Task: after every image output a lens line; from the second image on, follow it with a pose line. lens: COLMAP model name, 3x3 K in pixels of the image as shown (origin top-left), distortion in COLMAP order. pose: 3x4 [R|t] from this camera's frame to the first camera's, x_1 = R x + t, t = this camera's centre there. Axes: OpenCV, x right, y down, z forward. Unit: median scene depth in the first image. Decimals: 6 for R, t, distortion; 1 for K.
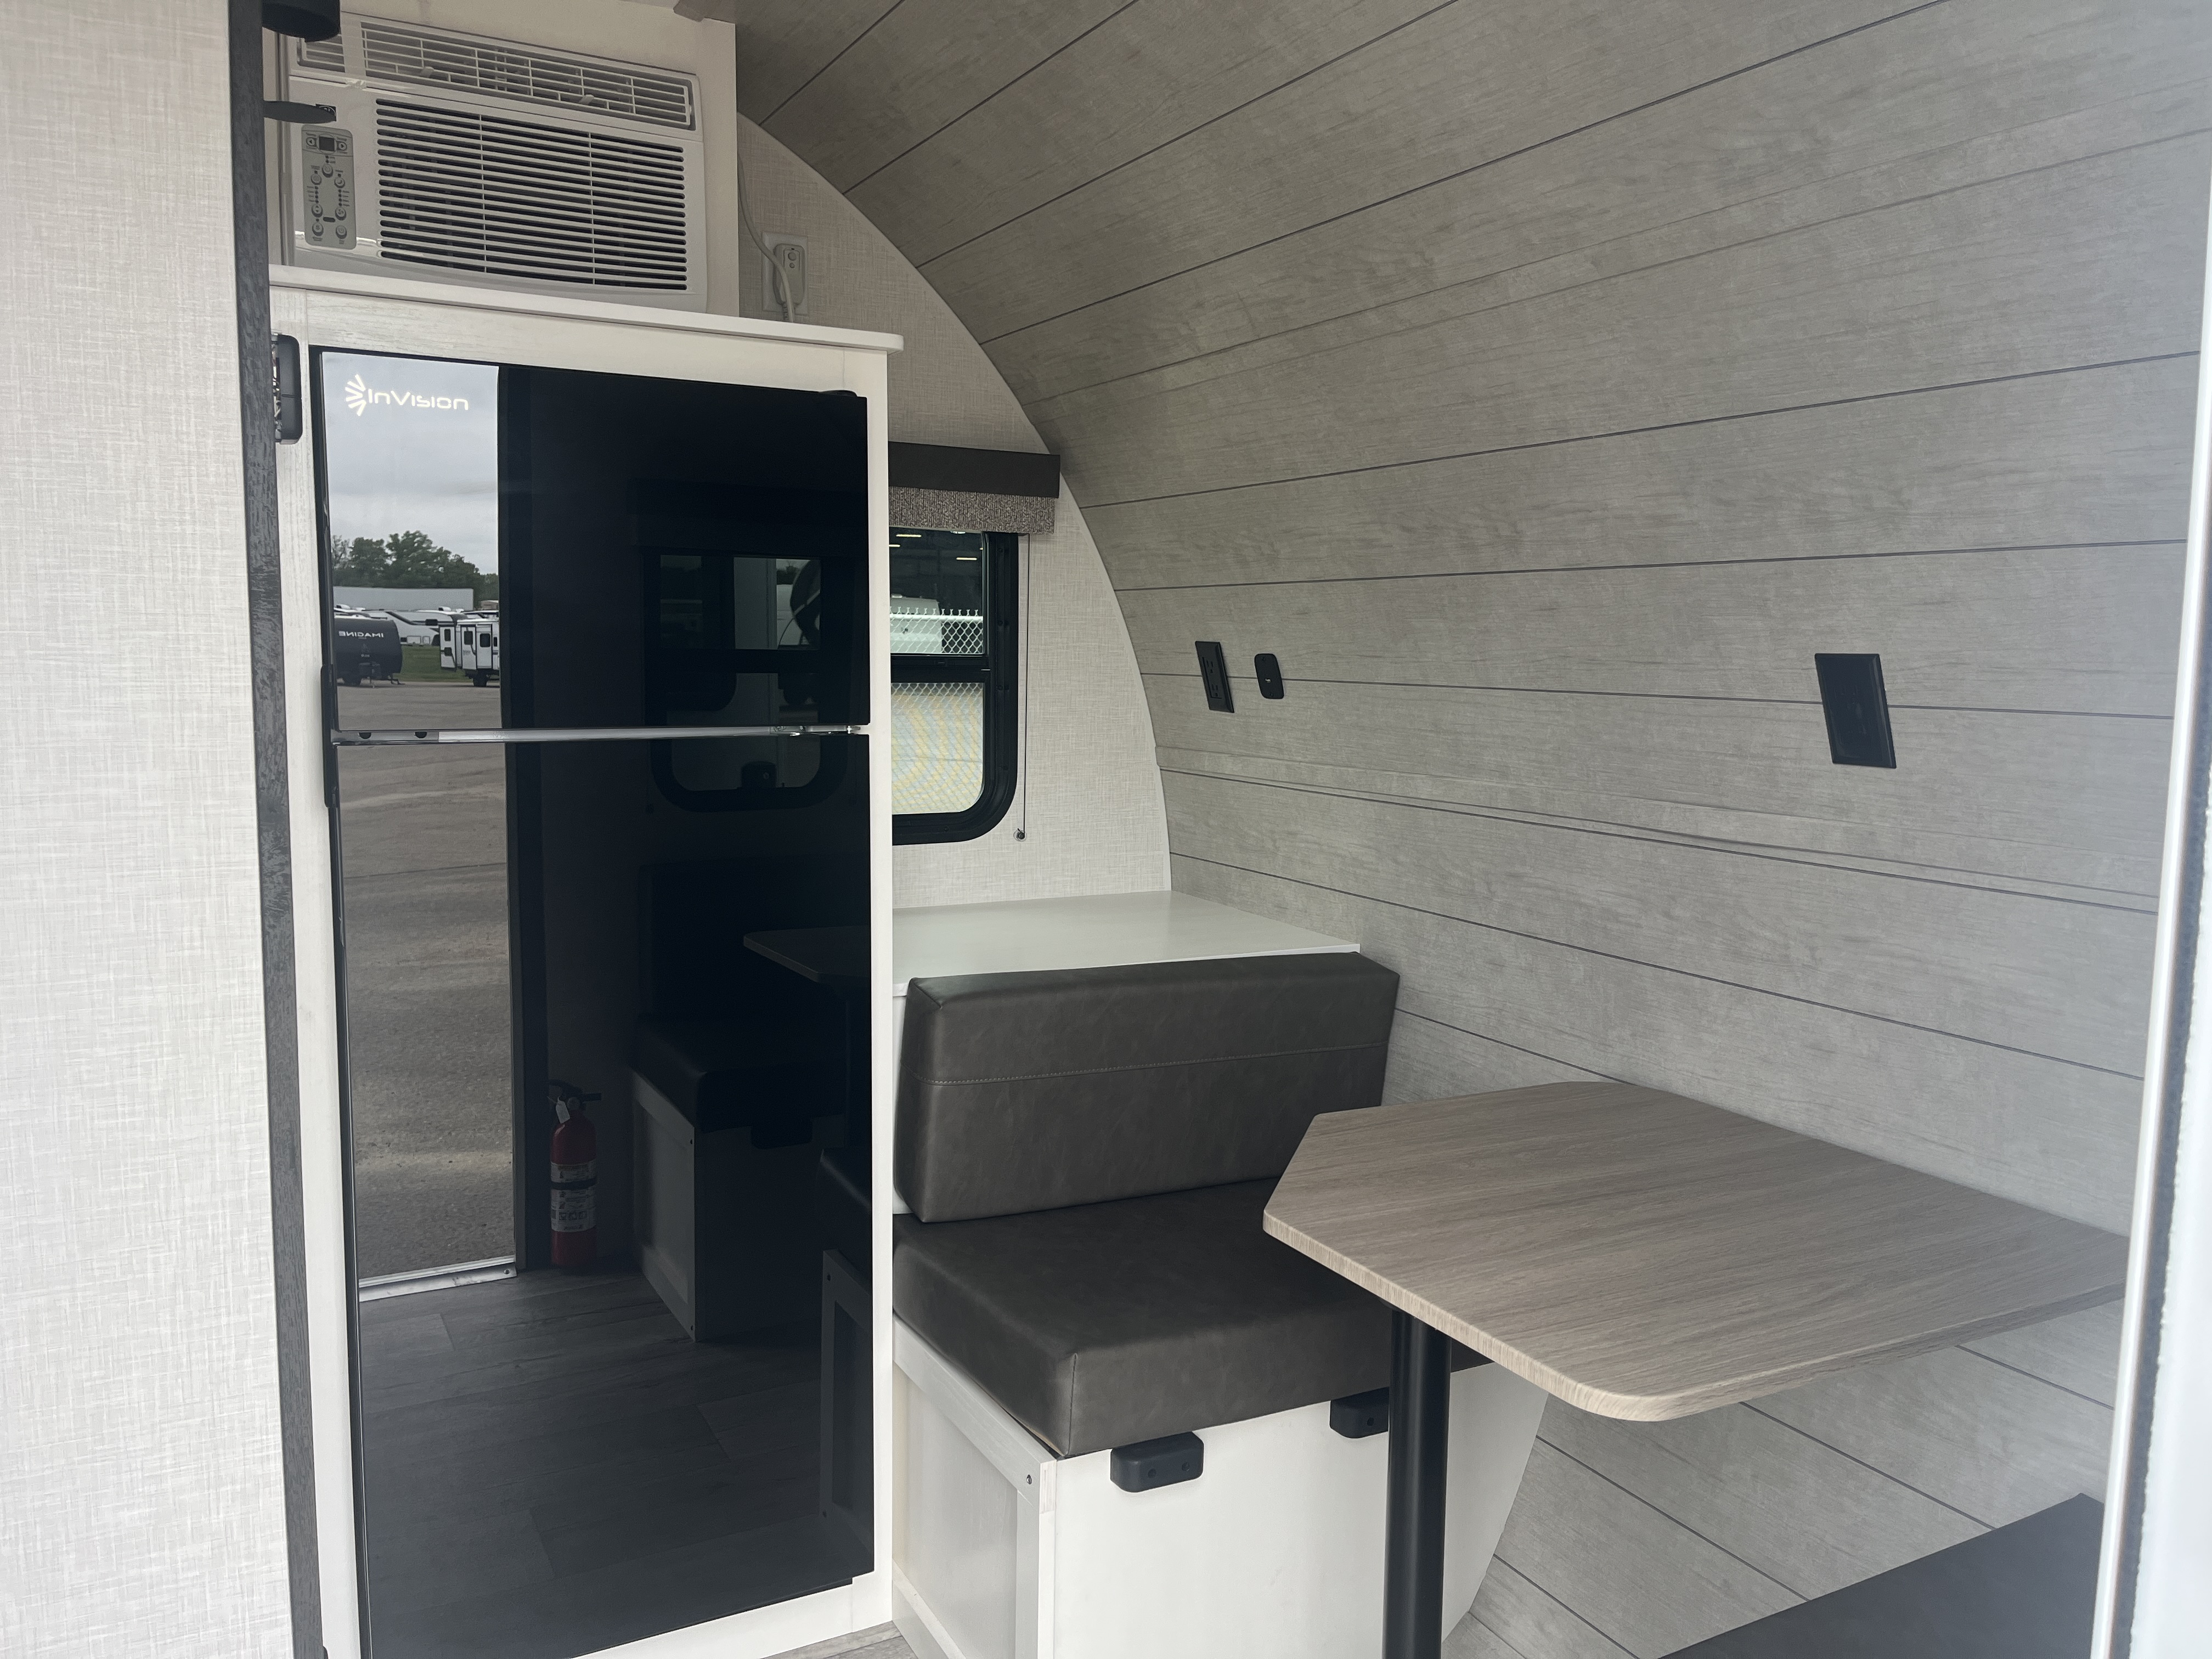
lens RADIAL K [[1668.1, 0, 1110.9], [0, 1668.1, 825.6], [0, 0, 1]] dist [0.086941, -0.129409]
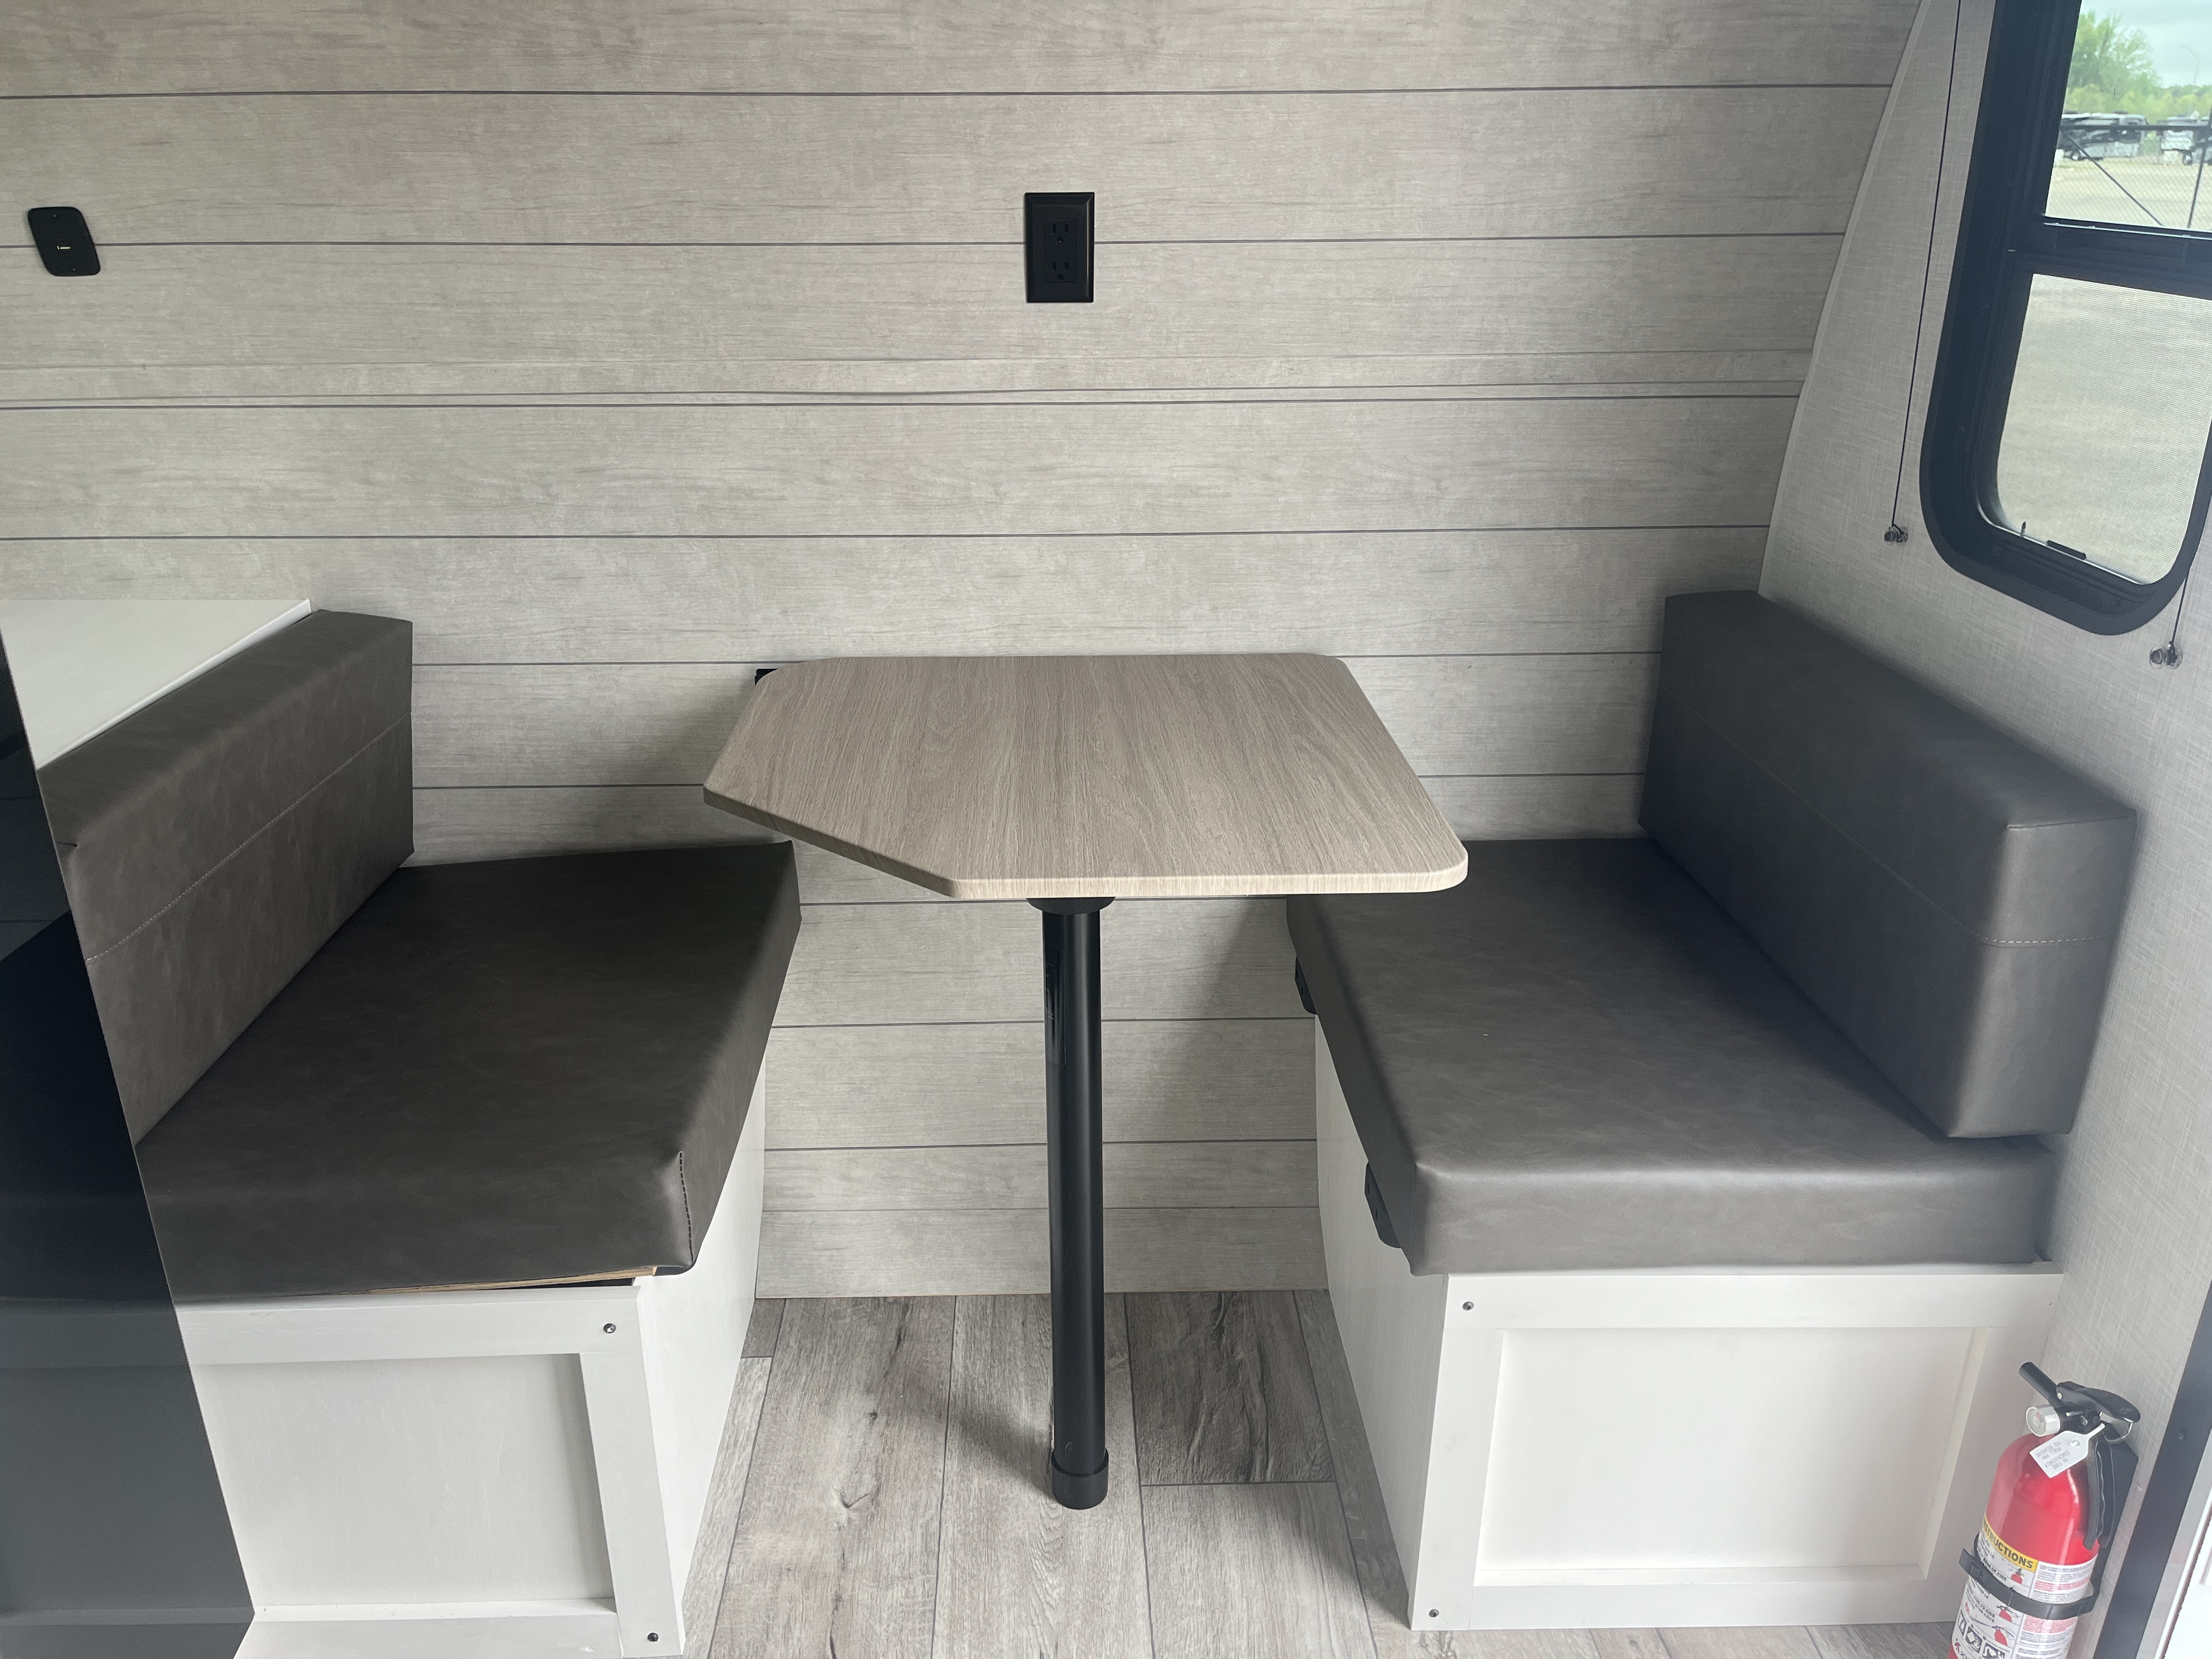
lens RADIAL K [[1678.2, 0, 1088.3], [0, 1678.2, 828.5], [0, 0, 1]] dist [0.068922, -0.102737]
pose [[0.450696, -0.351854, 0.820410, -0.538060], [0.106667, 0.933686, 0.341837, -0.086845], [-0.886282, -0.066554, 0.458340, 0.457859]]
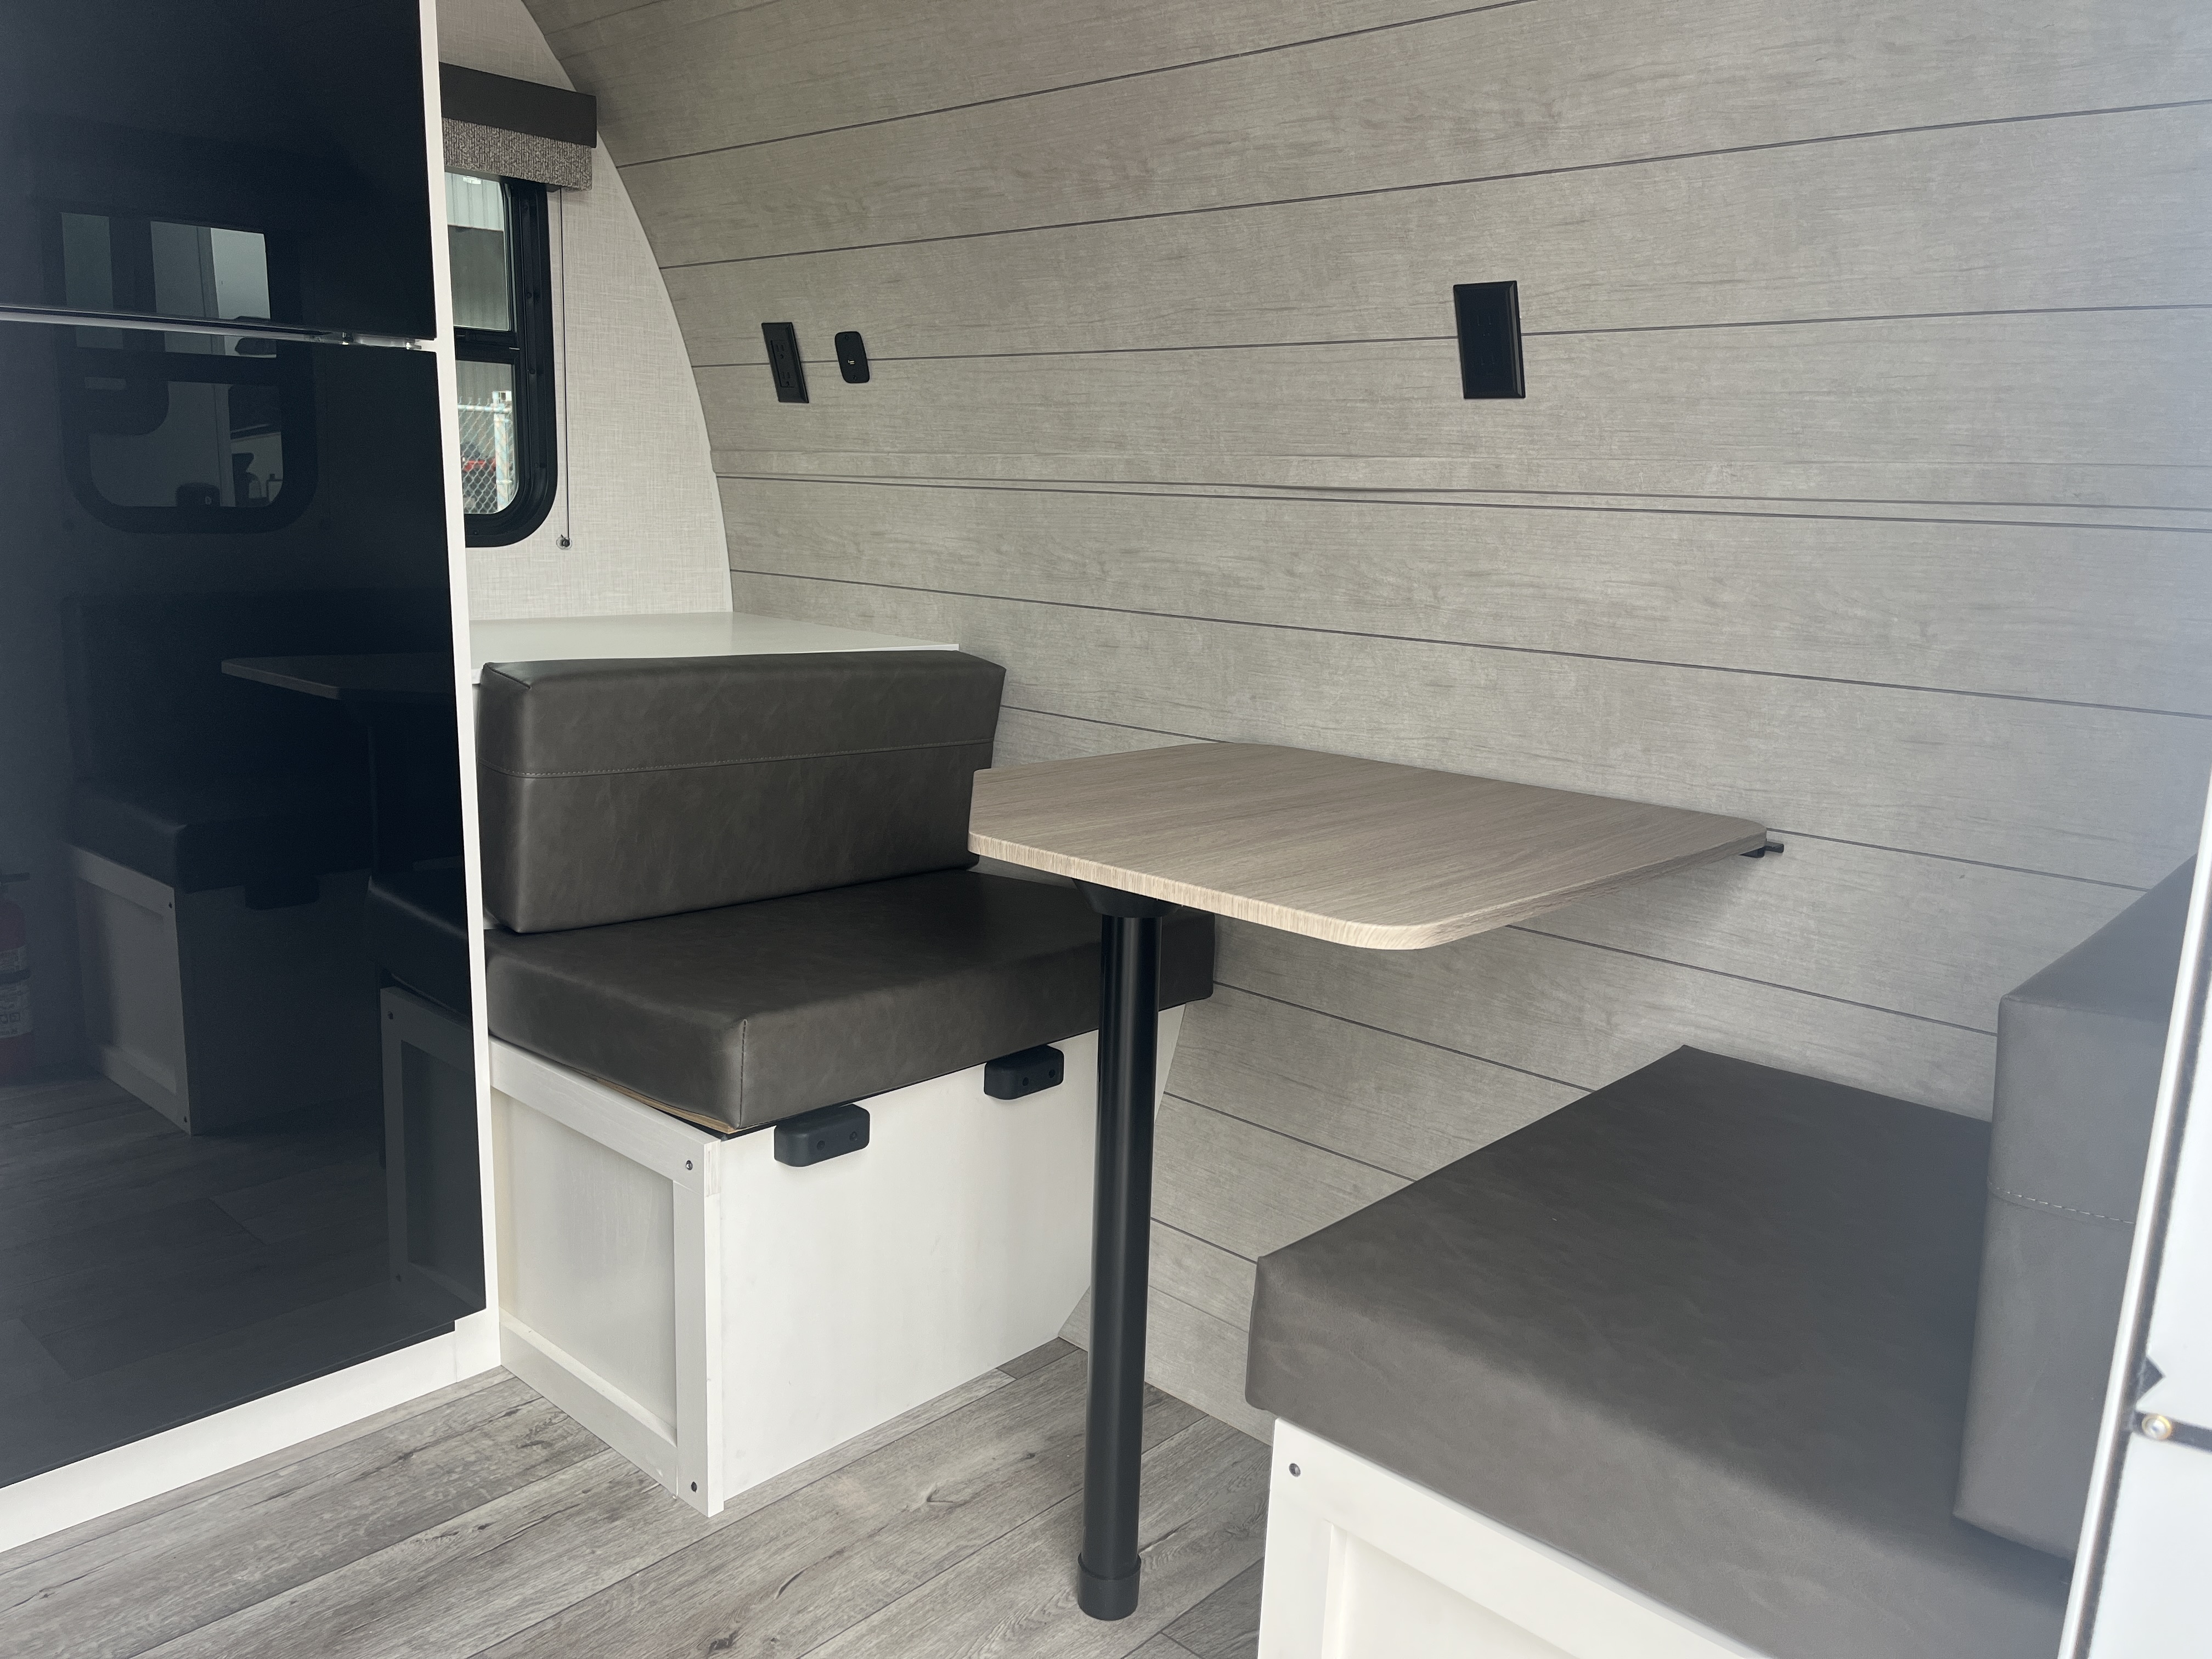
lens RADIAL K [[1670.1, 0, 1111.9], [0, 1670.1, 830.9], [0, 0, 1]] dist [0.036562, -0.031755]
pose [[0.945894, -0.047308, 0.321007, -0.119447], [0.015275, 0.994710, 0.101585, 0.118842], [-0.324115, -0.091185, 0.941613, 0.075532]]
